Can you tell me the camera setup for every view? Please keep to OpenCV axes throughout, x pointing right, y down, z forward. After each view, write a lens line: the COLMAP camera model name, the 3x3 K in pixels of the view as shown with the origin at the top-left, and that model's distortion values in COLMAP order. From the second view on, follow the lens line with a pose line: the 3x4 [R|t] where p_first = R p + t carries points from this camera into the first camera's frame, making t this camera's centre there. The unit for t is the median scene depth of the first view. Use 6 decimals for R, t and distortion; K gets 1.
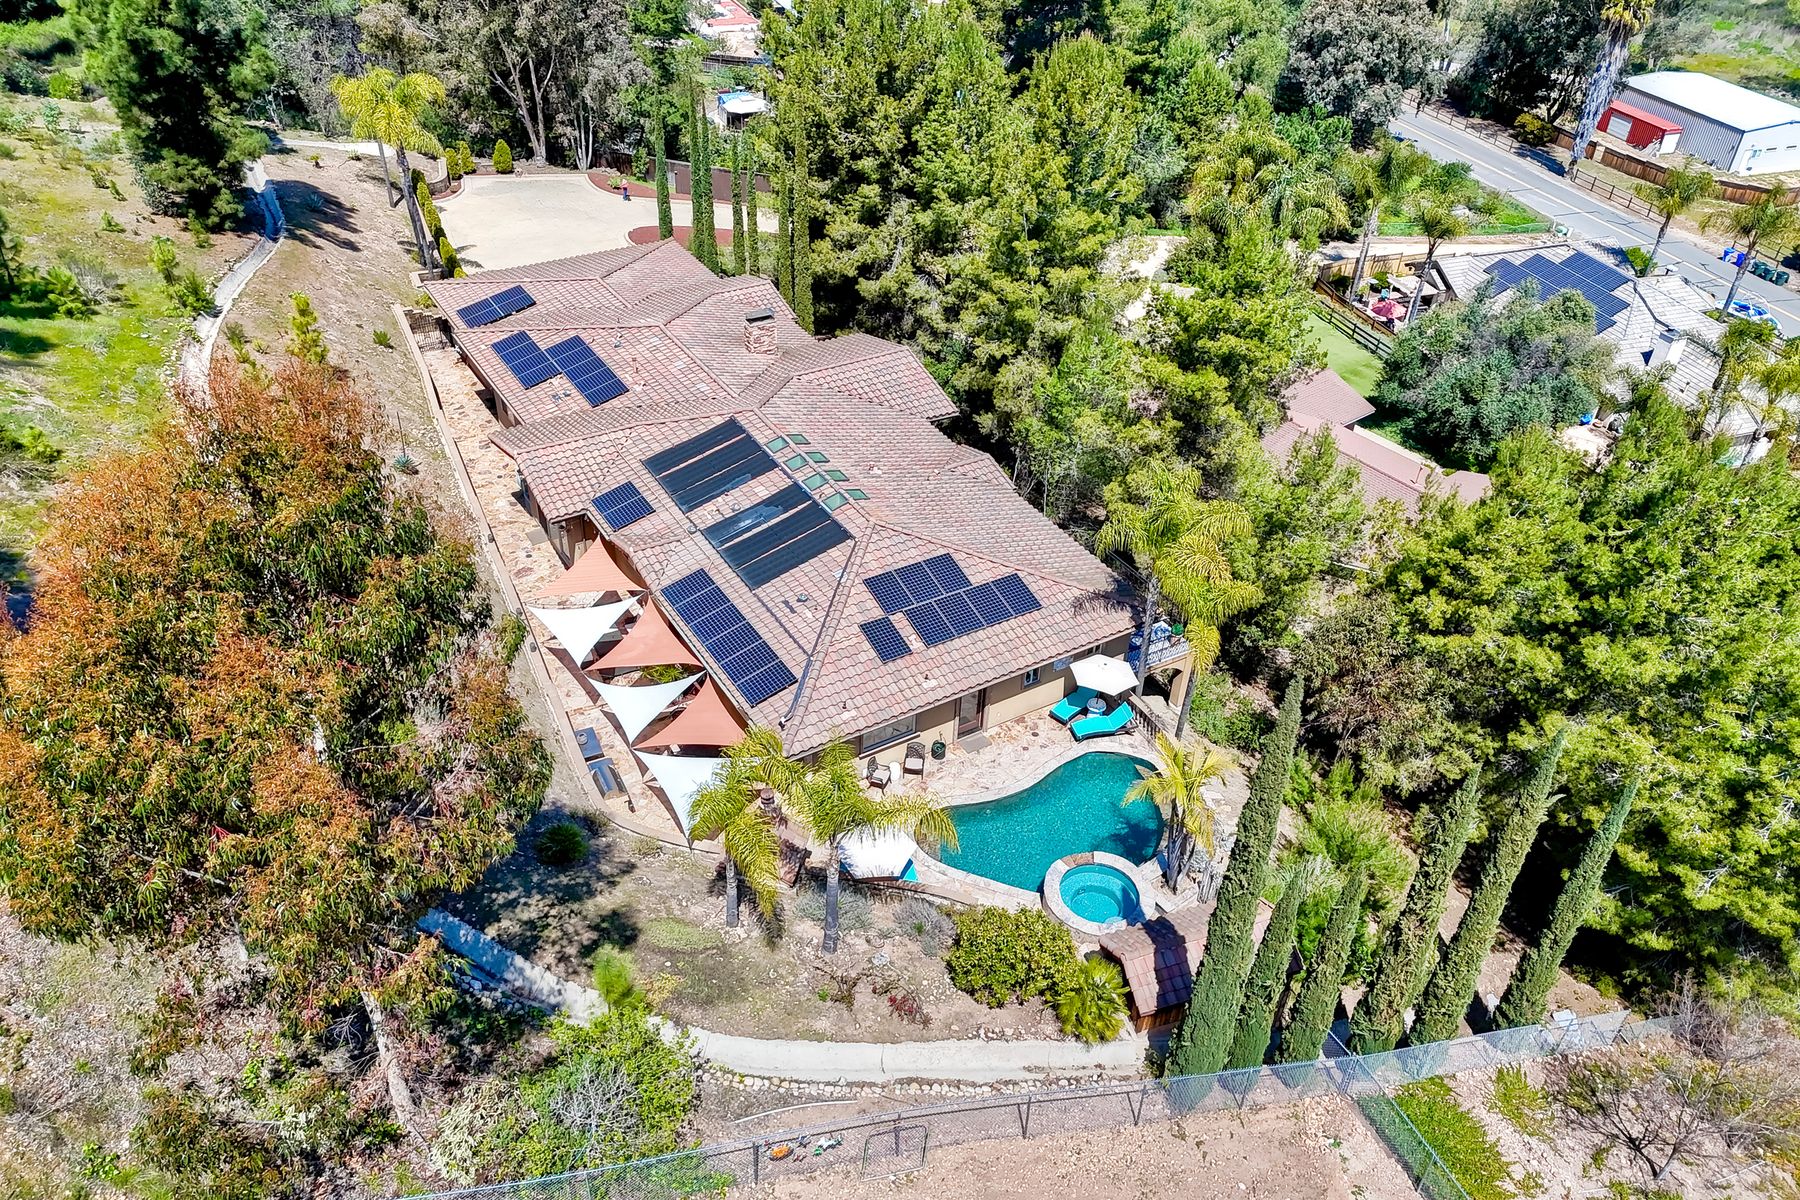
lens RADIAL K [[1336.6, 0, 913.3], [0, 1336.6, 603.9], [0, 0, 1]] dist [0.037799, -0.005728]
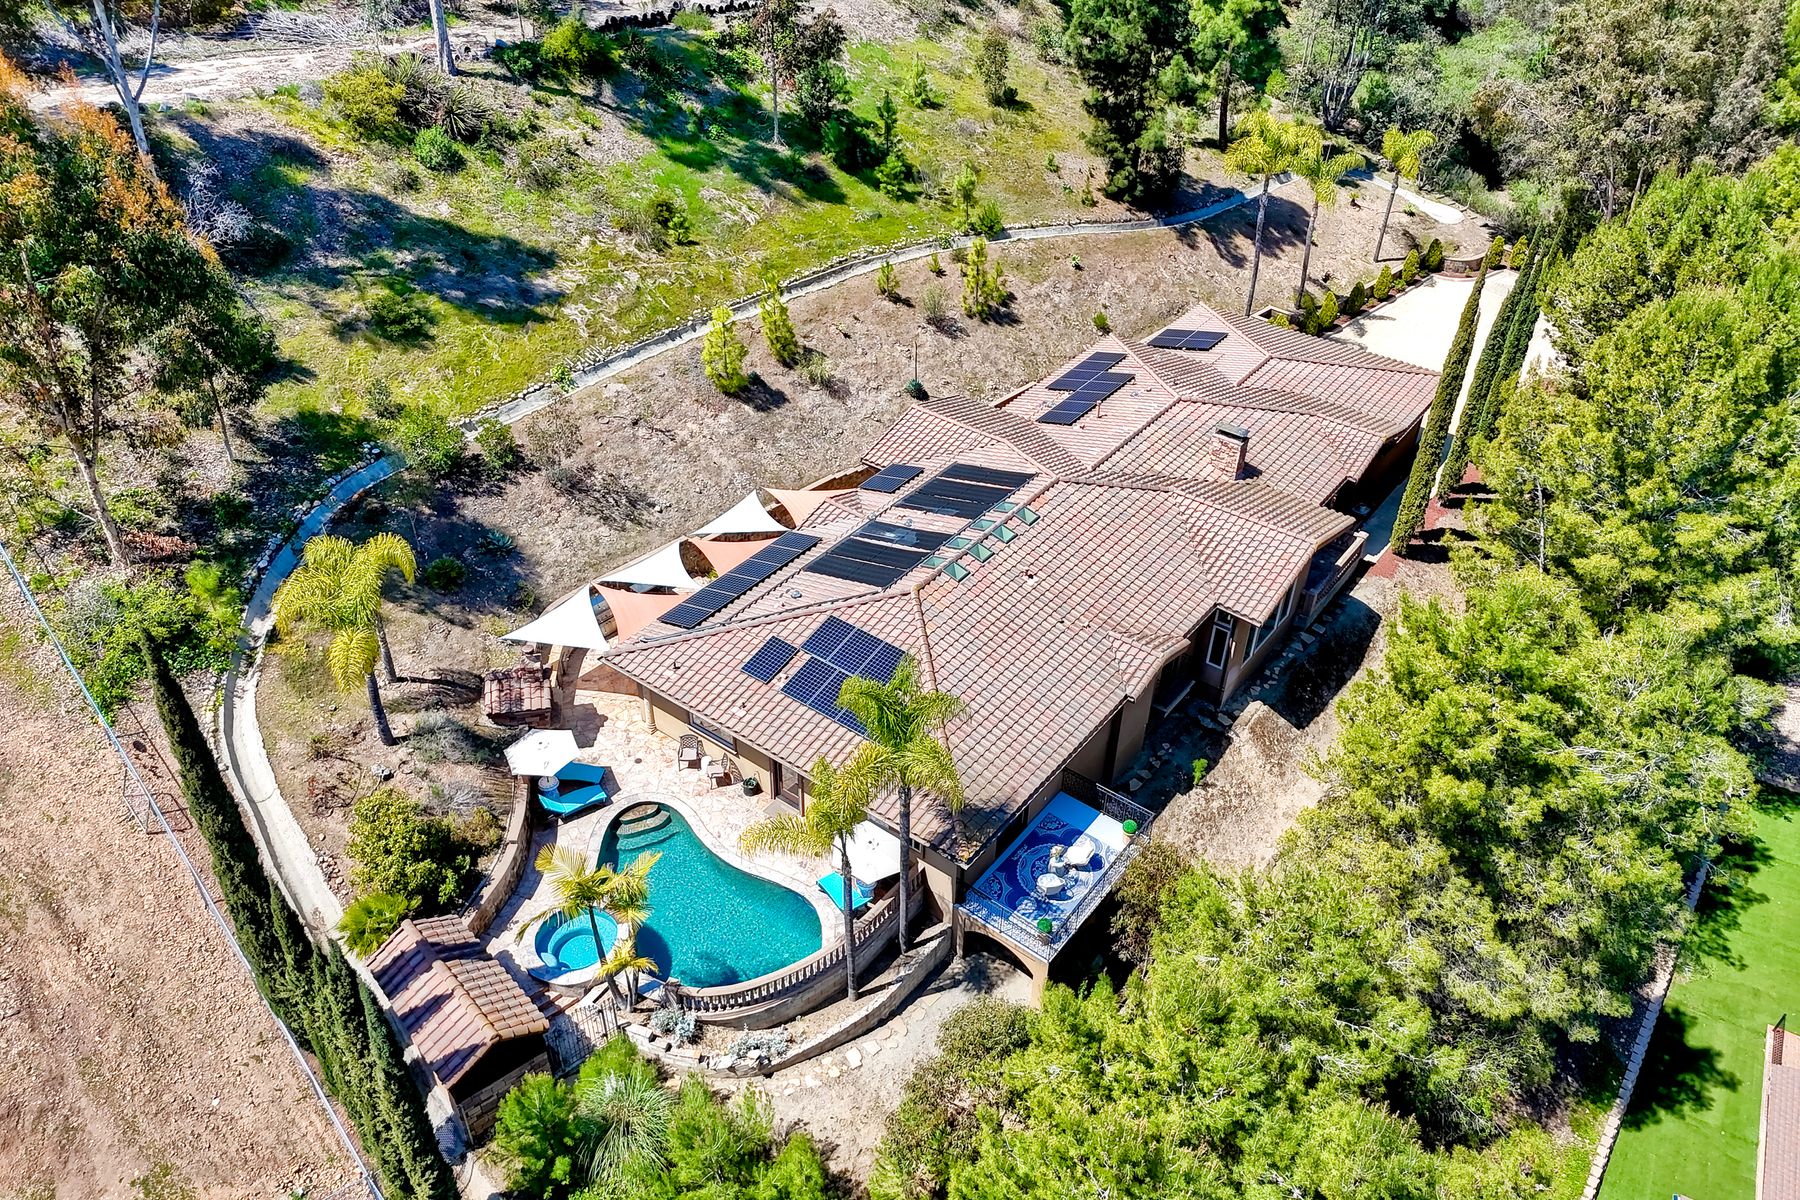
lens RADIAL K [[1336.6, 0, 895.0], [0, 1336.6, 591.8], [0, 0, 1]] dist [0.037799, -0.005728]
pose [[0.352190, 0.526044, -0.774106, 0.694232], [-0.565222, 0.778783, 0.272067, -0.309296], [0.745980, 0.341723, 0.571611, 0.440144]]
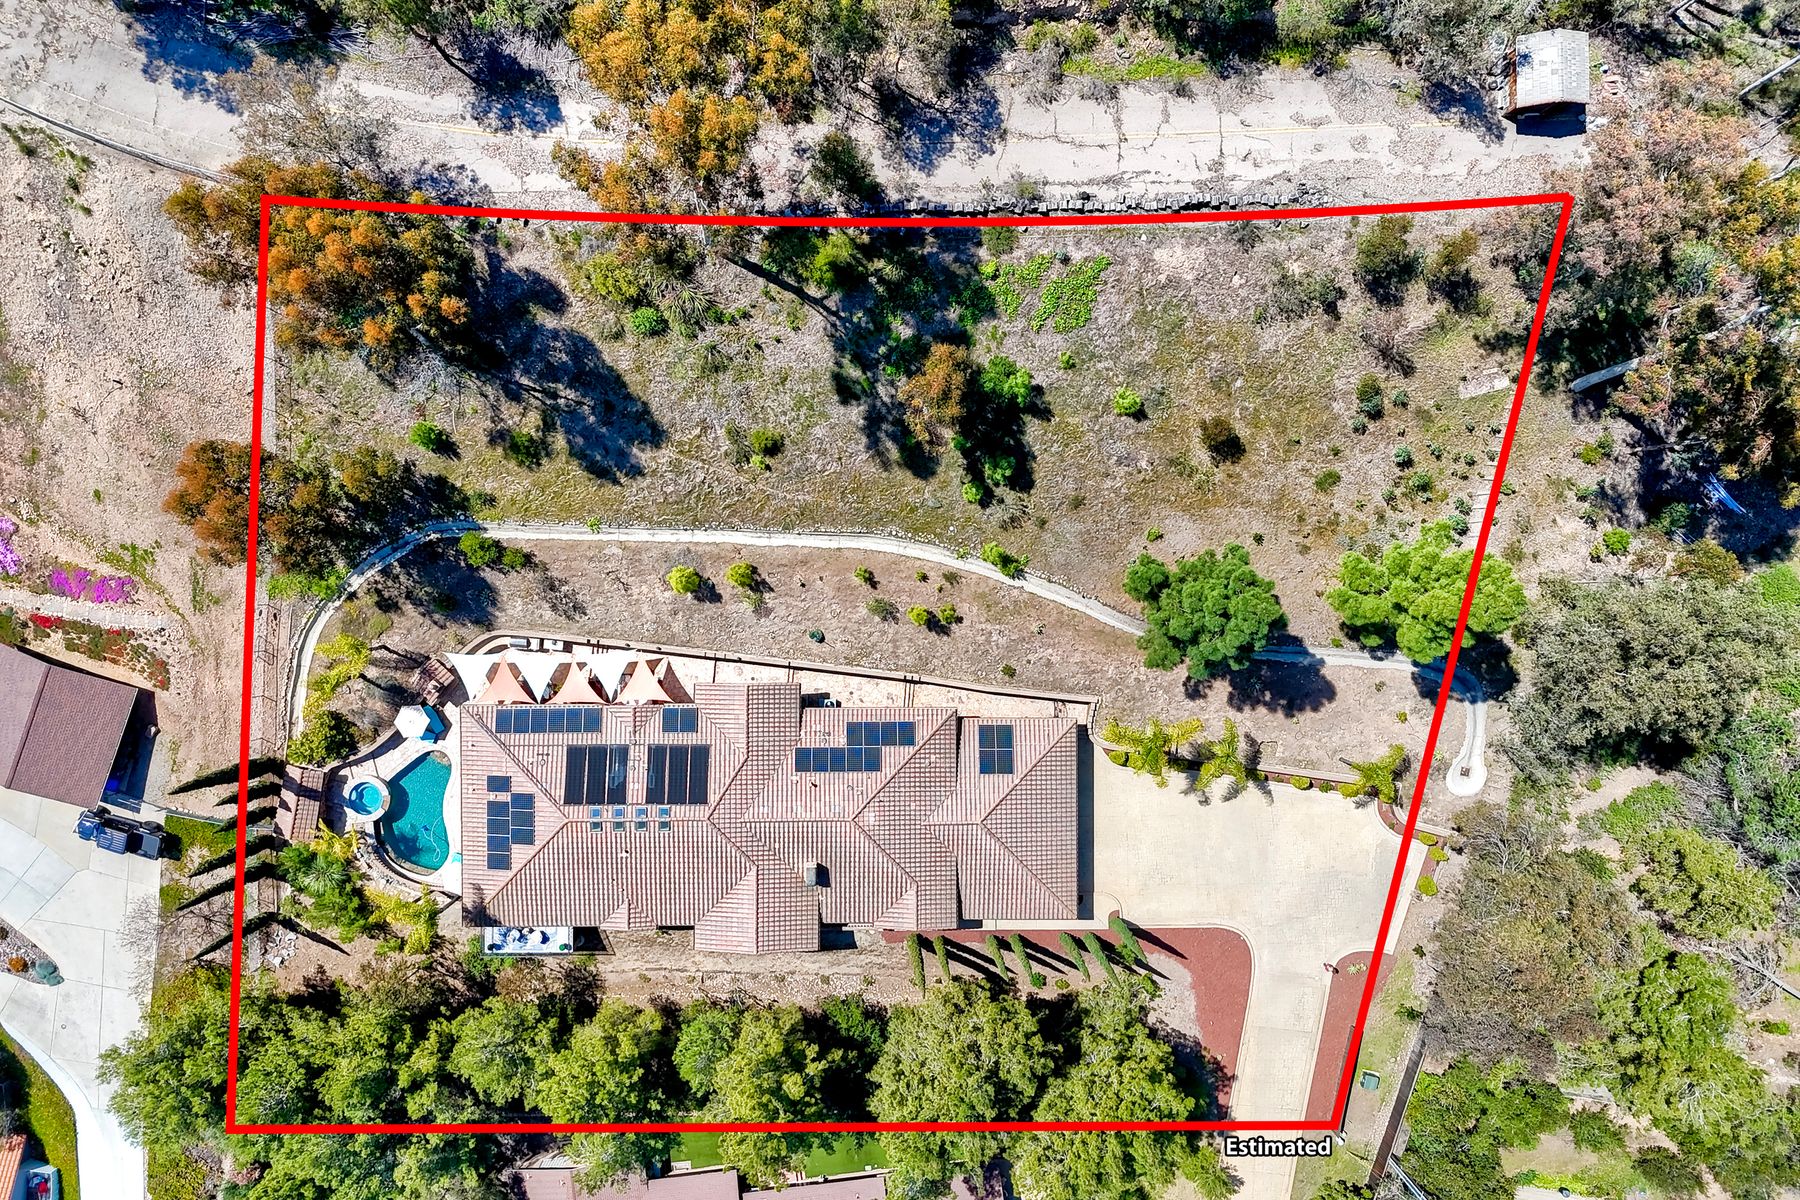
lens RADIAL K [[1336.6, 0, 904.5], [0, 1336.6, 618.2], [0, 0, 1]] dist [0.037799, -0.005728]
pose [[-0.526336, 0.848675, -0.052161, -0.421111], [-0.562986, -0.301870, 0.769364, -1.685580], [0.637194, 0.434310, 0.636678, -0.028307]]
